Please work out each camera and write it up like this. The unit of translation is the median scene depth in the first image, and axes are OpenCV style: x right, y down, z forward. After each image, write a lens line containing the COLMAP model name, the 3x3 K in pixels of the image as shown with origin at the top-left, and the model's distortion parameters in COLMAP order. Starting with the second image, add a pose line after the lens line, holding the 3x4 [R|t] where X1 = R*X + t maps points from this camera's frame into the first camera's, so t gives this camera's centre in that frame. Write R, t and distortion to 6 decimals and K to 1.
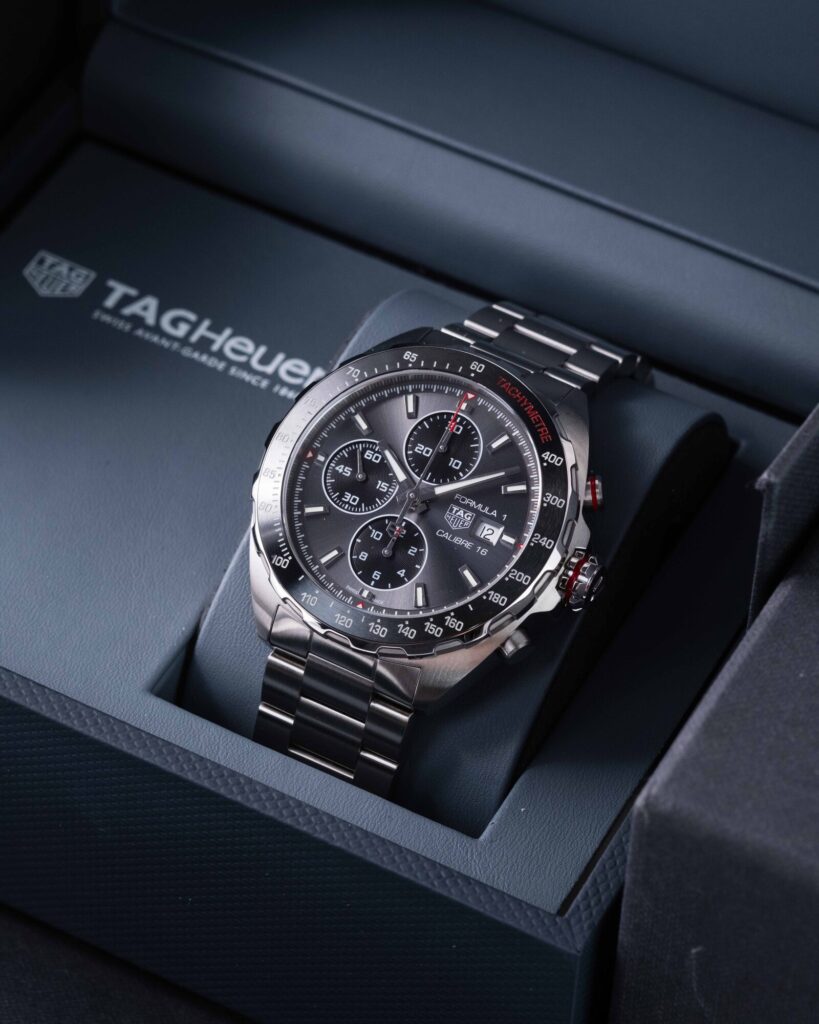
lens RADIAL K [[4219.5, 0, 398.5], [0, 4219.5, 508.8], [0, 0, 1]] dist [0.199899, 0.000000]
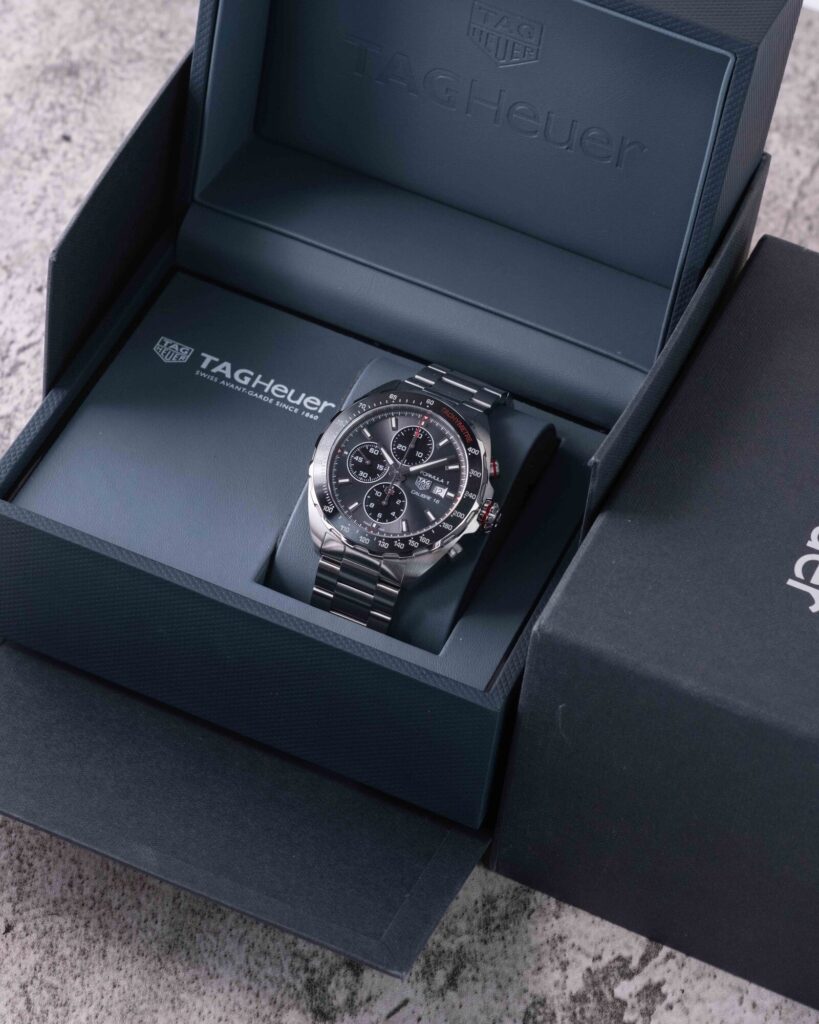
lens RADIAL K [[4219.5, 0, 414.2], [0, 4219.5, 513.1], [0, 0, 1]] dist [0.199899, 0.000000]
pose [[0.994694, -0.019245, 0.101057, -0.175722], [0.018299, 0.999780, 0.010276, -0.004013], [-0.101232, -0.008372, 0.994828, -0.839378]]
